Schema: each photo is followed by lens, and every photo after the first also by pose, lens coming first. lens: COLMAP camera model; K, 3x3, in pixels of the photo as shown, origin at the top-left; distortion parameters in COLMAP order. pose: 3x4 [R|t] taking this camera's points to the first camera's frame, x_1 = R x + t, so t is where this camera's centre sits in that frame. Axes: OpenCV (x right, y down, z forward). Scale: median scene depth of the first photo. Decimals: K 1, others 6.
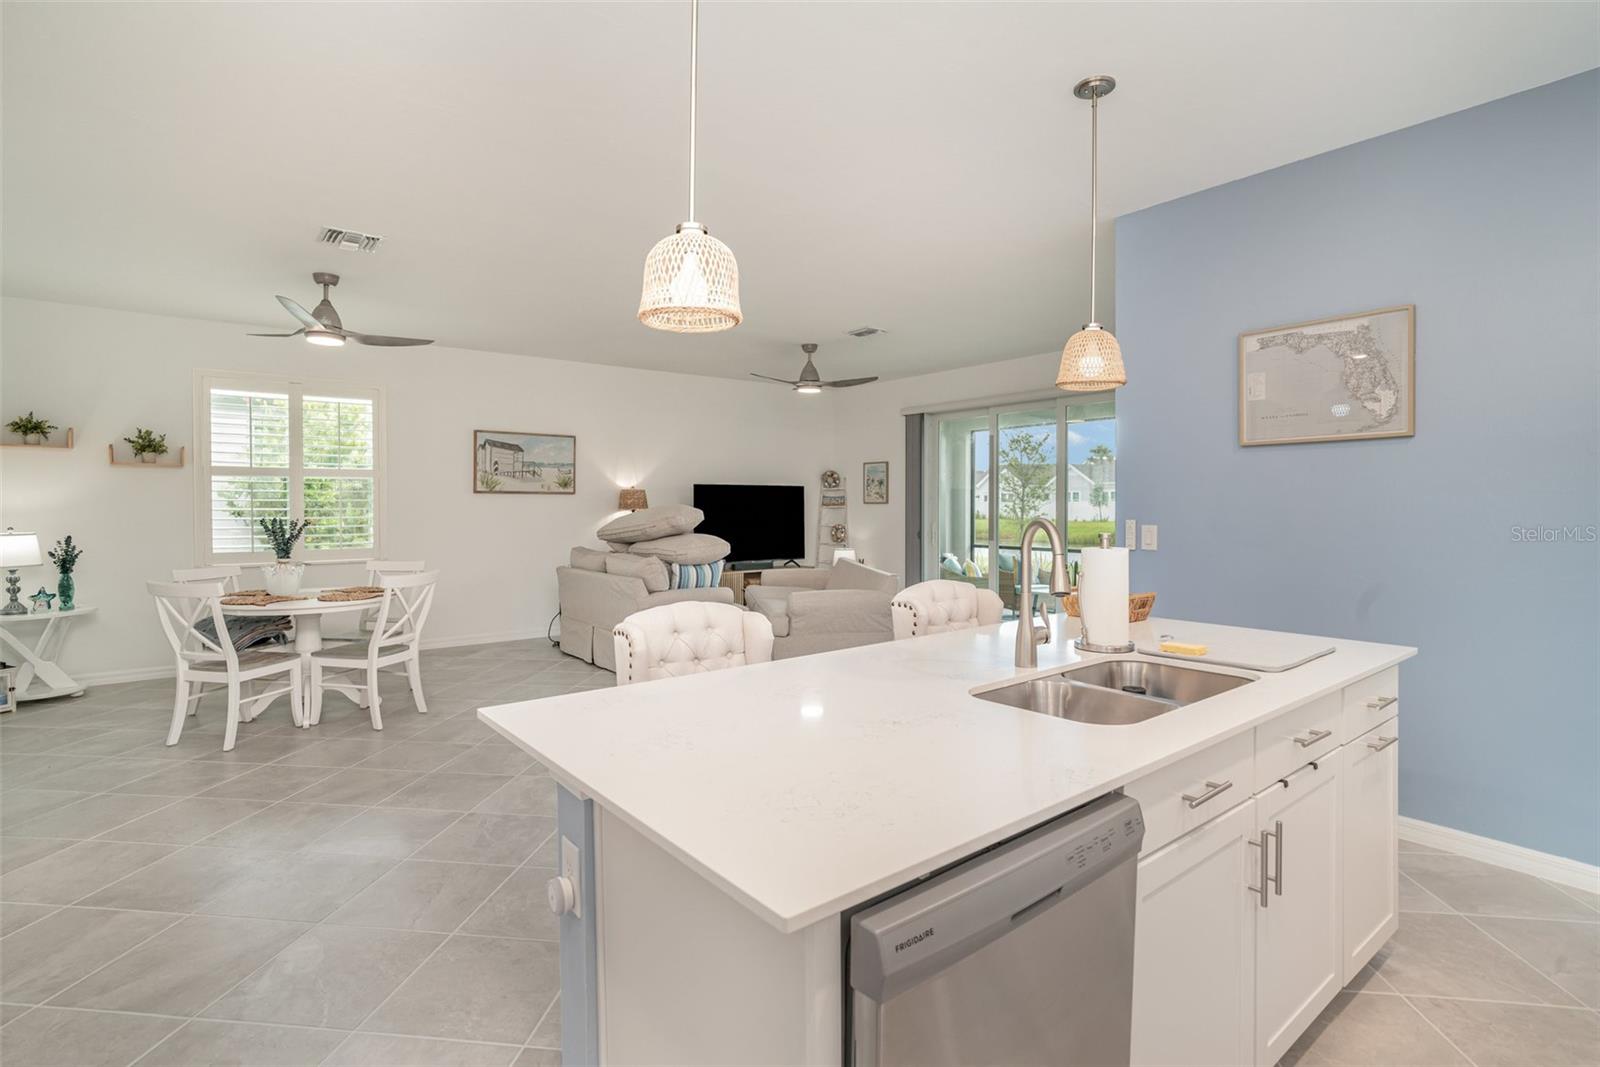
lens RADIAL K [[780.7, 0, 789.8], [0, 780.7, 520.8], [0, 0, 1]] dist [-0.020848, 0.008806]
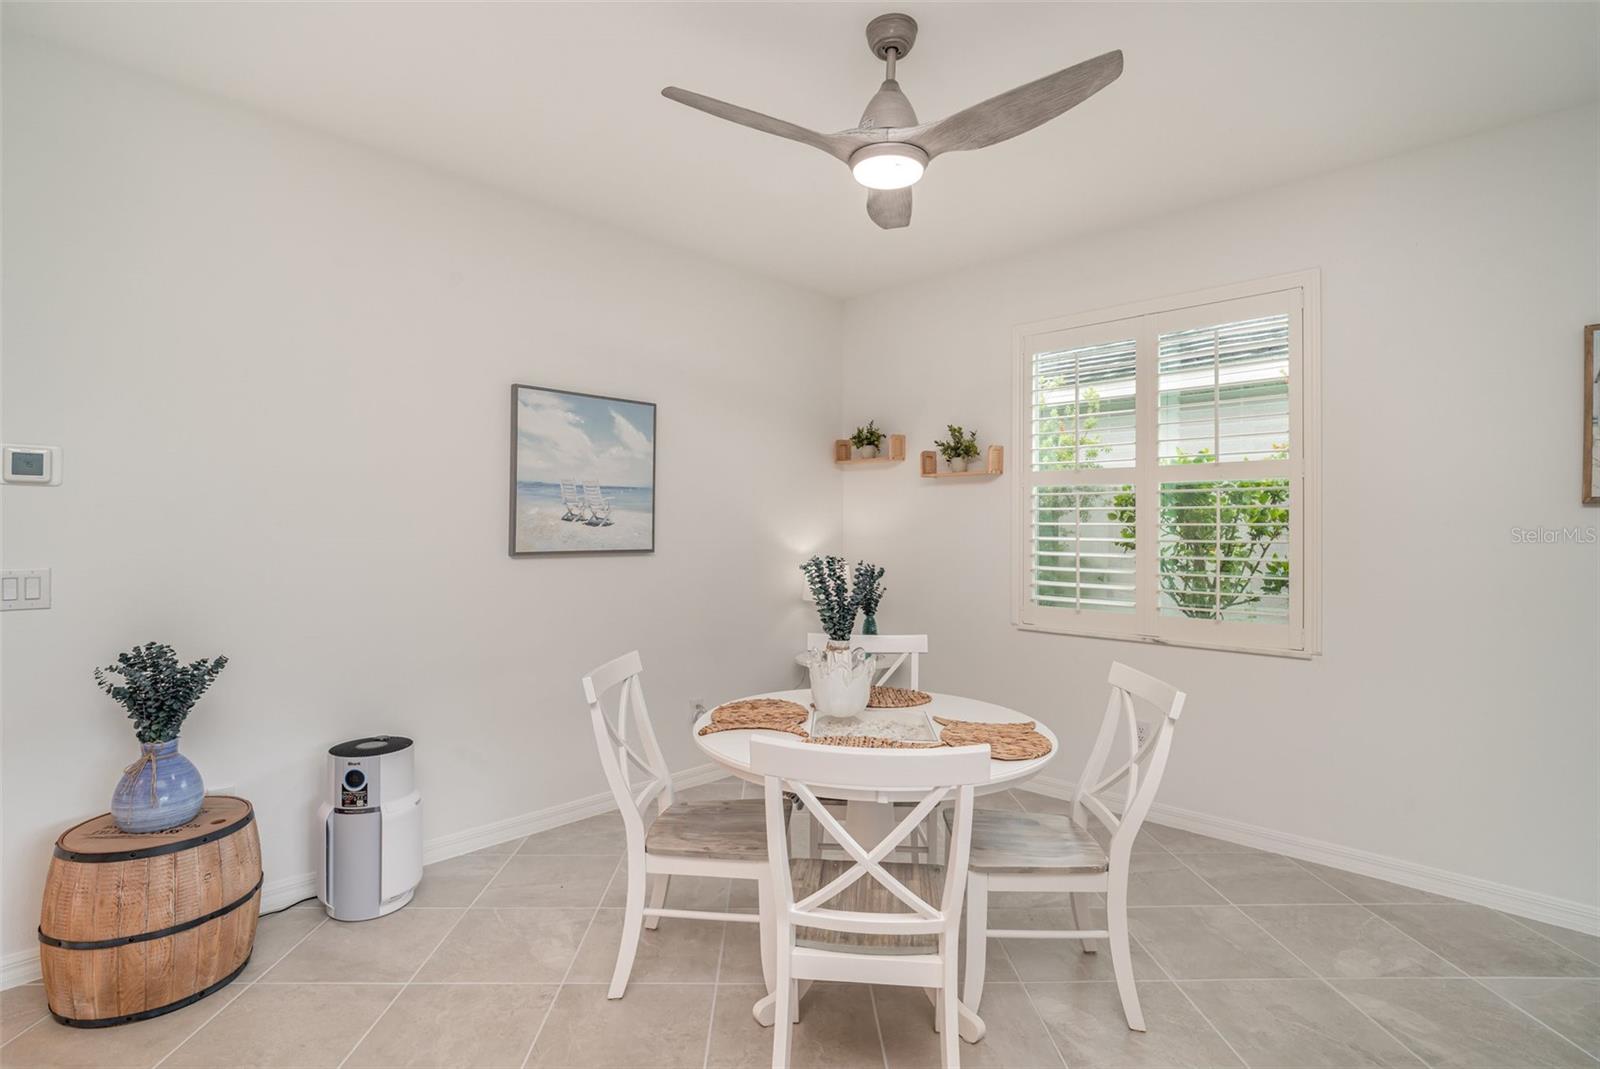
lens RADIAL K [[780.7, 0, 786.5], [0, 780.7, 516.3], [0, 0, 1]] dist [-0.020848, 0.008806]
pose [[0.129957, -0.012820, -0.991437, -0.098242], [-0.025819, 0.999534, -0.016309, -0.013638], [0.991183, 0.027717, 0.129566, 0.562142]]
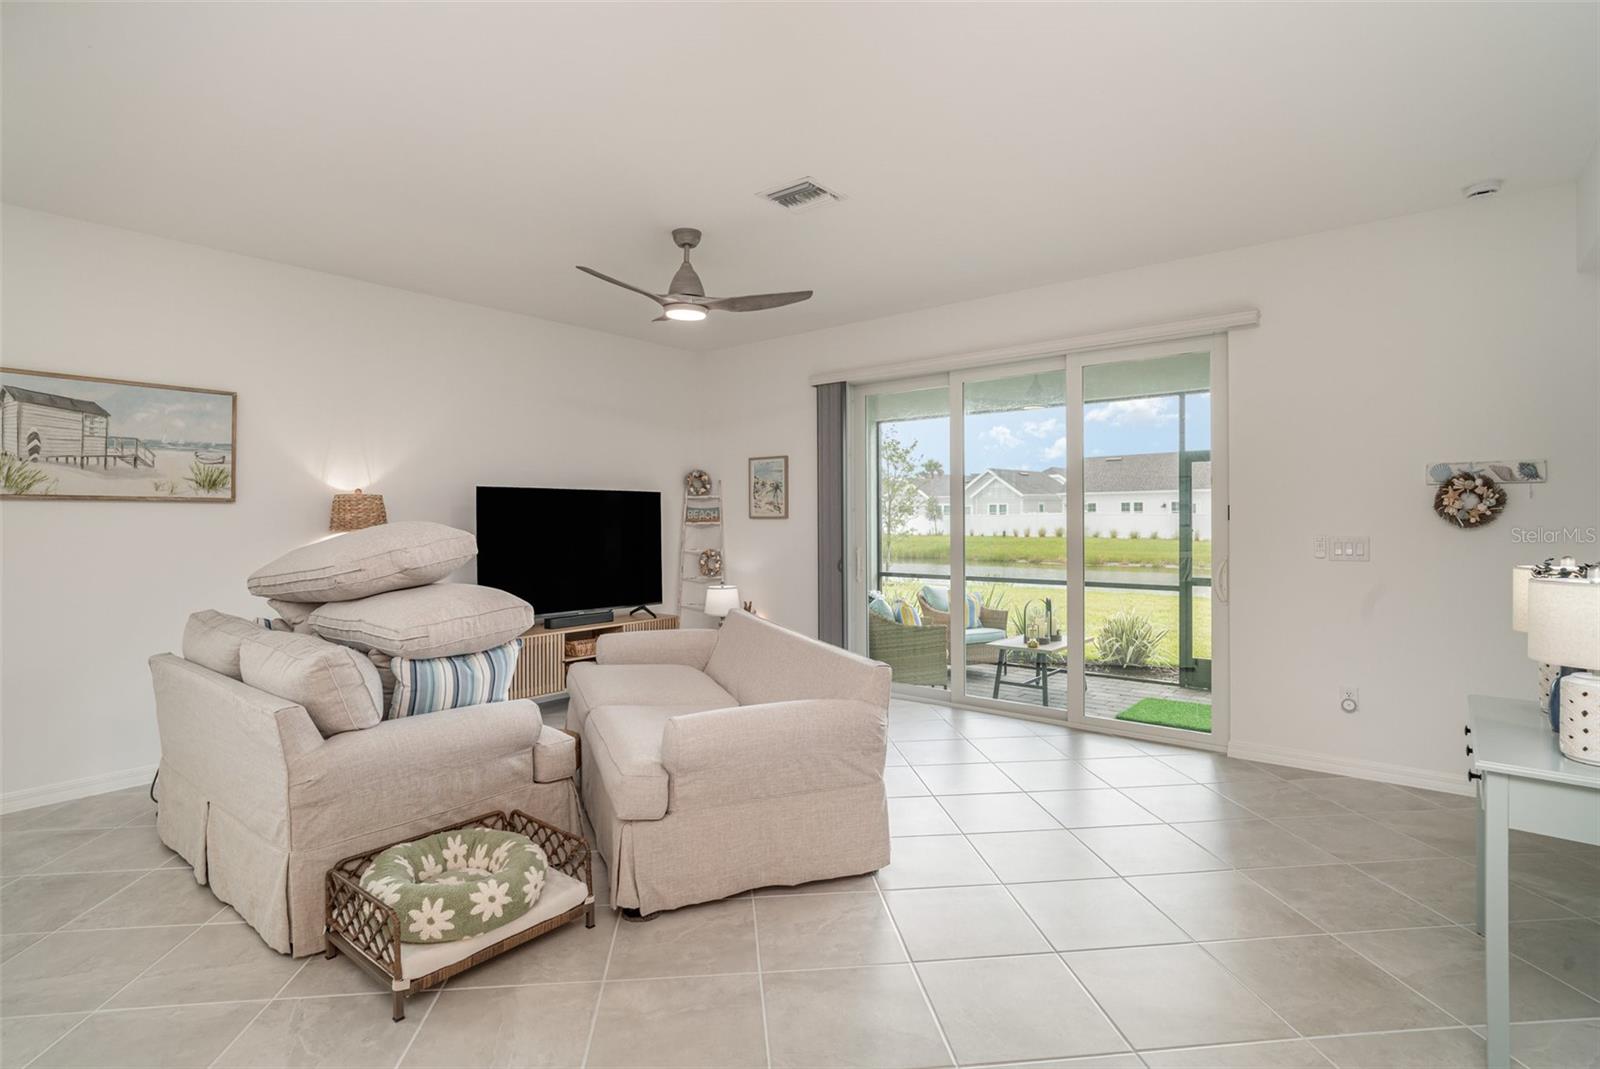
lens RADIAL K [[780.7, 0, 785.7], [0, 780.7, 526.1], [0, 0, 1]] dist [-0.020848, 0.008806]
pose [[0.976955, -0.004461, 0.213397, -0.022796], [0.006988, 0.999914, -0.011086, -0.009782], [-0.213329, 0.012322, 0.976903, 0.415803]]
